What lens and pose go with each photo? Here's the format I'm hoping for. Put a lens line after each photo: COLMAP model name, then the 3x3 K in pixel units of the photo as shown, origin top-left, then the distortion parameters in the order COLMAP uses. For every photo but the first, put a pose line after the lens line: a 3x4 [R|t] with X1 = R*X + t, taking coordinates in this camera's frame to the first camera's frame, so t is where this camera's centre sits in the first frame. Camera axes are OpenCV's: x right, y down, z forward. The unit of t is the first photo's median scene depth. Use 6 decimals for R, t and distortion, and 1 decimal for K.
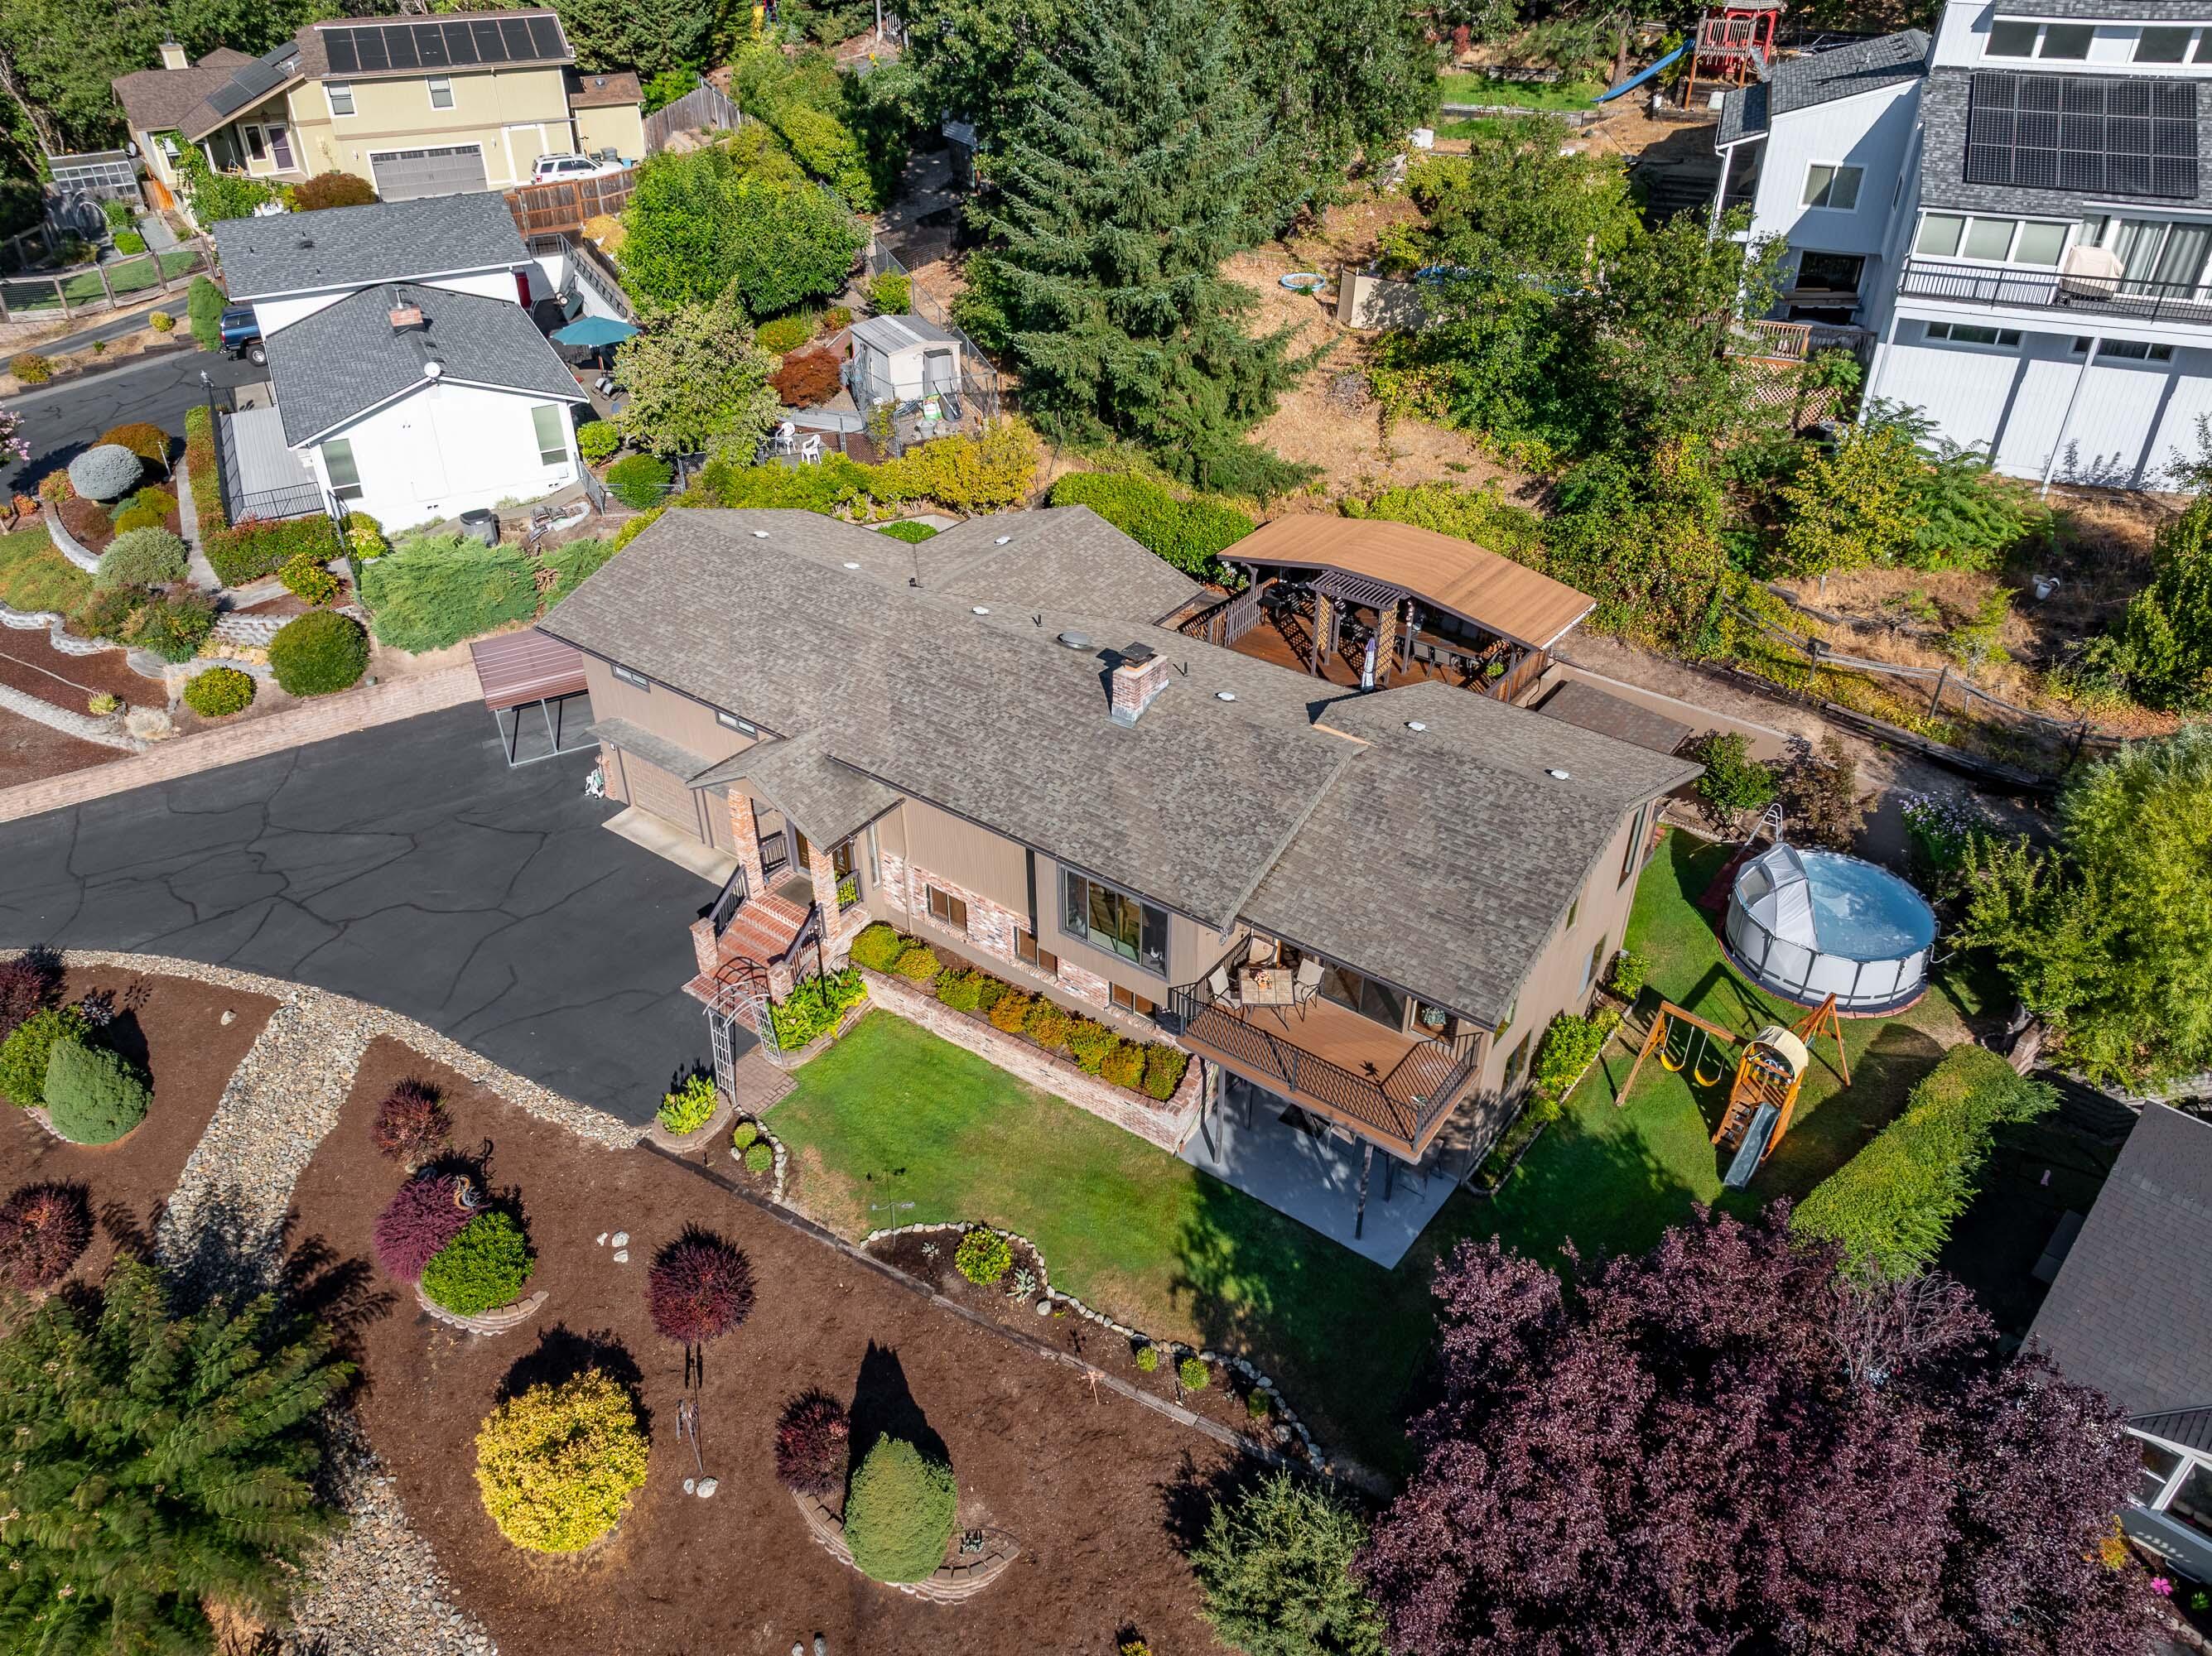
lens RADIAL K [[1555.0, 0, 1104.2], [0, 1555.0, 831.2], [0, 0, 1]] dist [-0.051963, 0.008832]
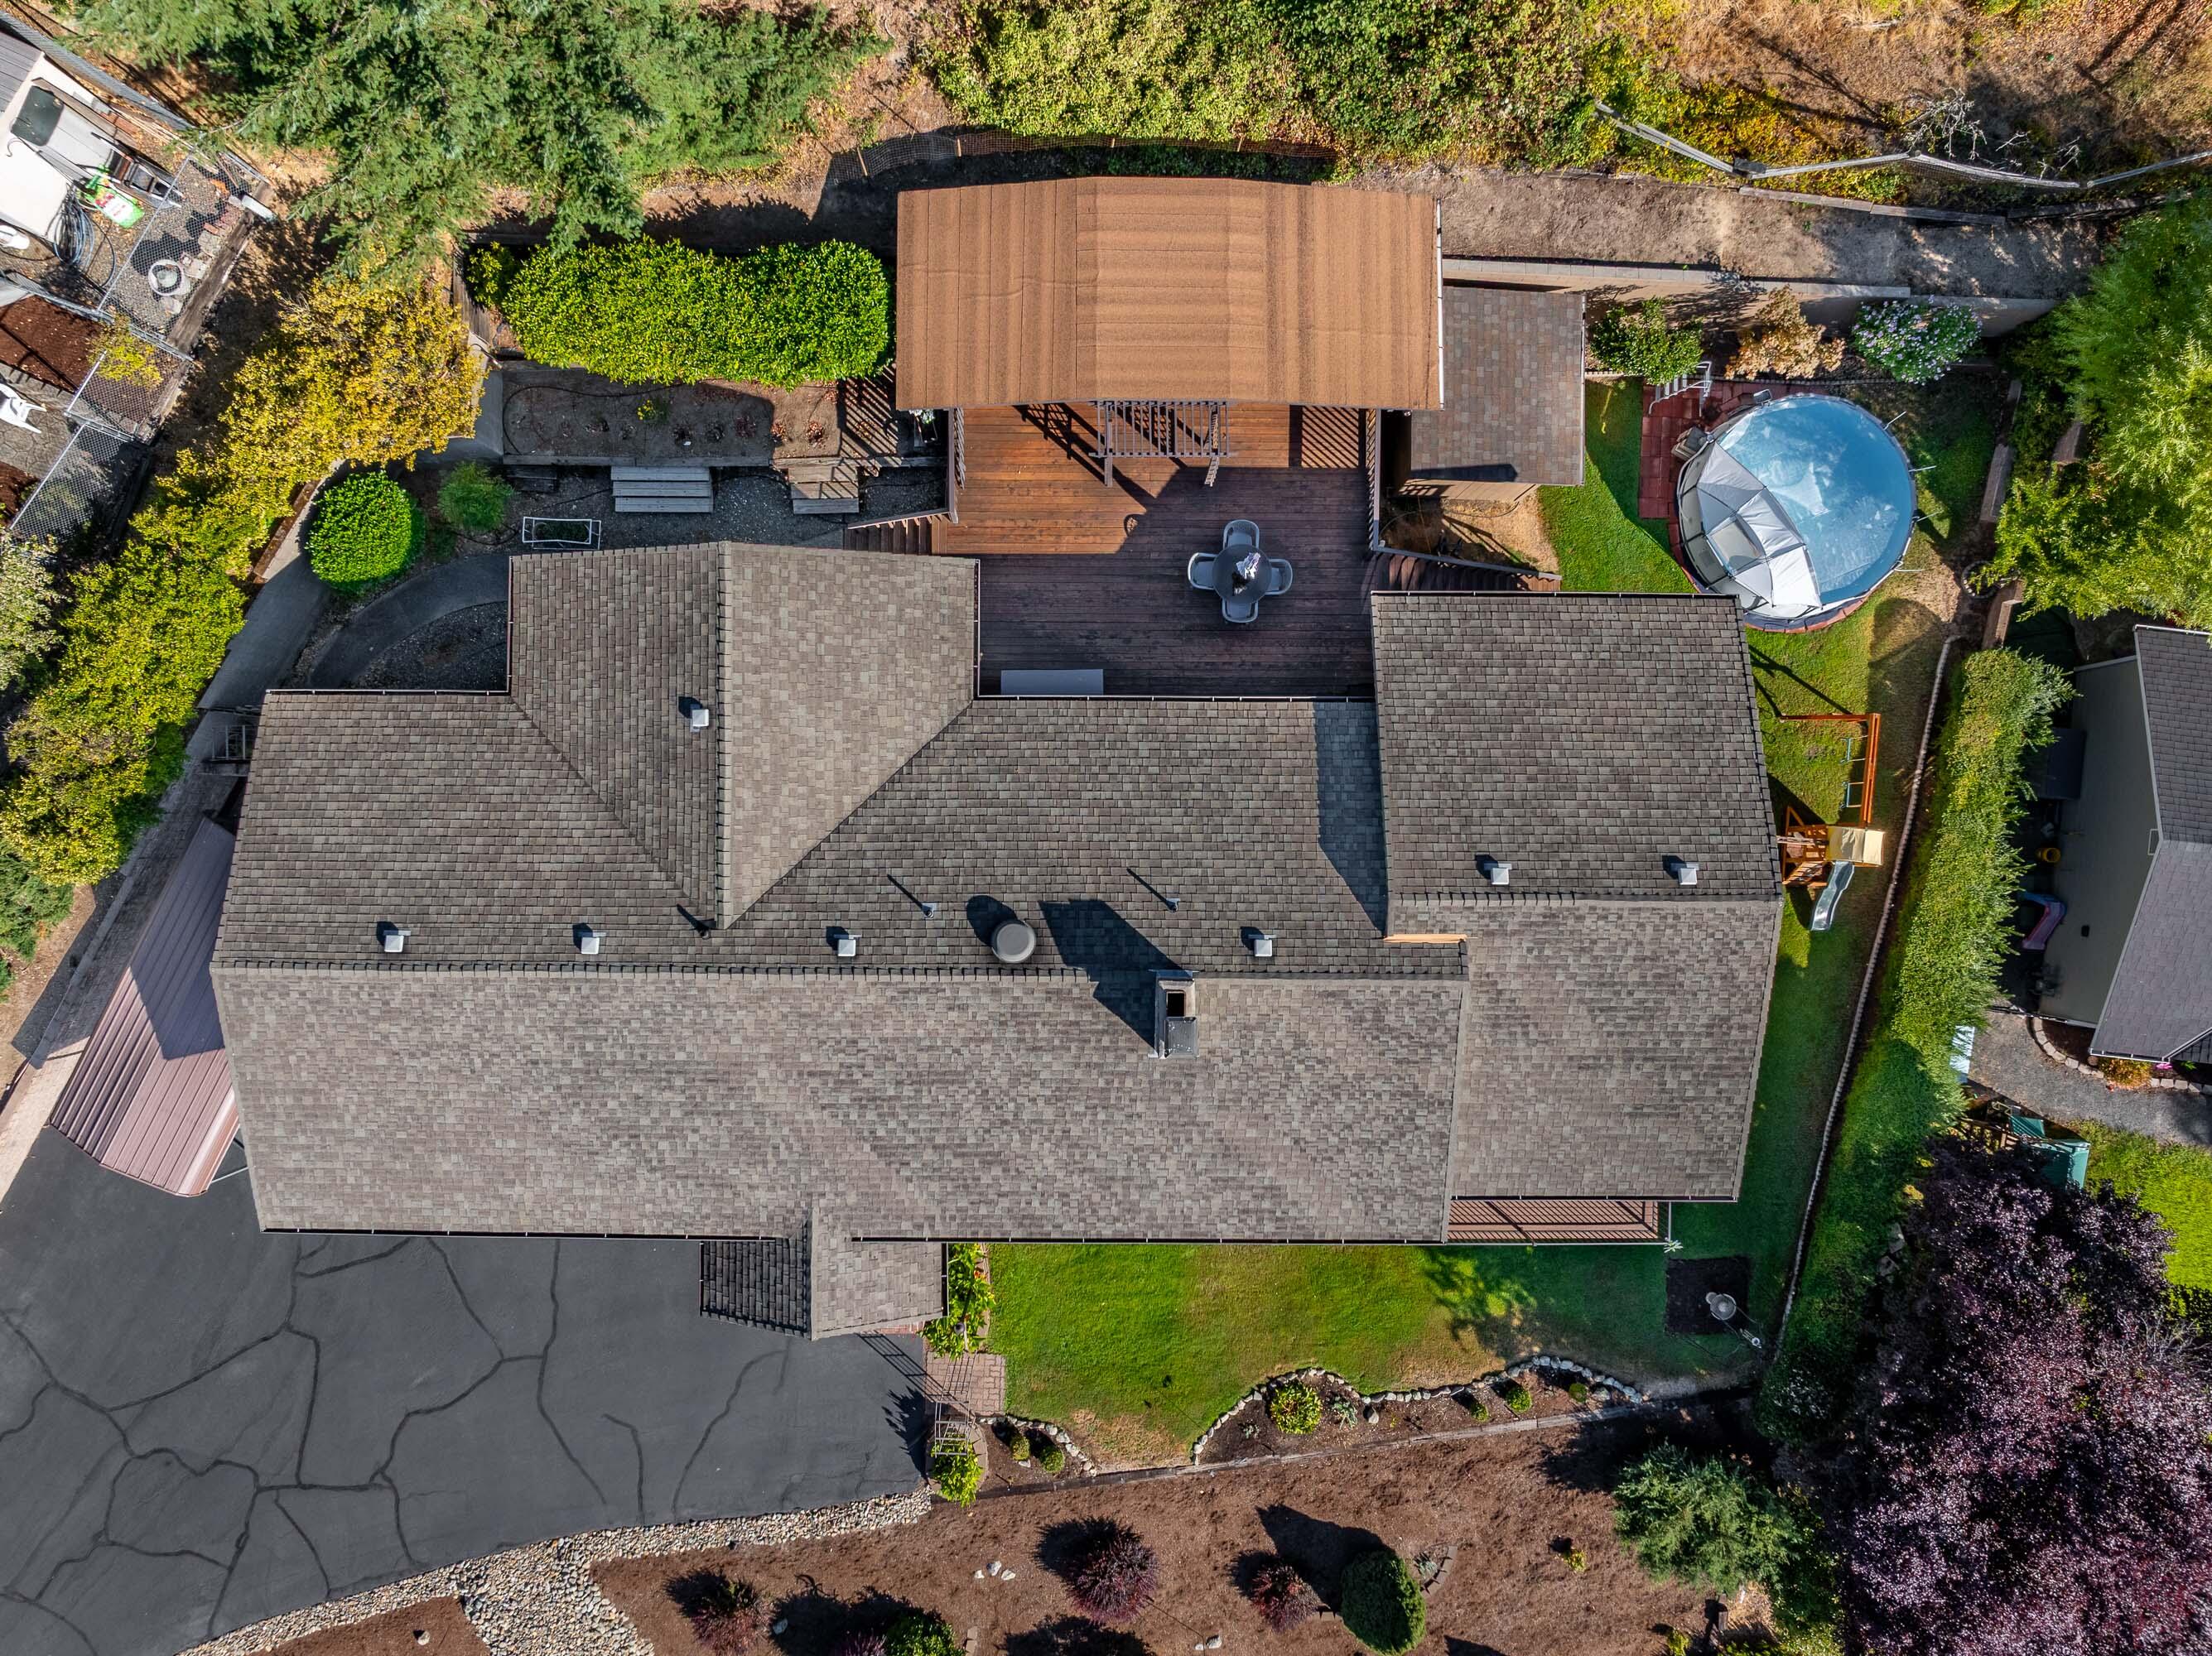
lens RADIAL K [[1555.0, 0, 1113.4], [0, 1555.0, 828.2], [0, 0, 1]] dist [-0.051963, 0.008832]
pose [[0.804228, -0.594161, 0.013777, 0.047886], [0.329450, 0.464981, 0.821740, -0.862234], [-0.494652, -0.656327, 0.569697, 0.708973]]
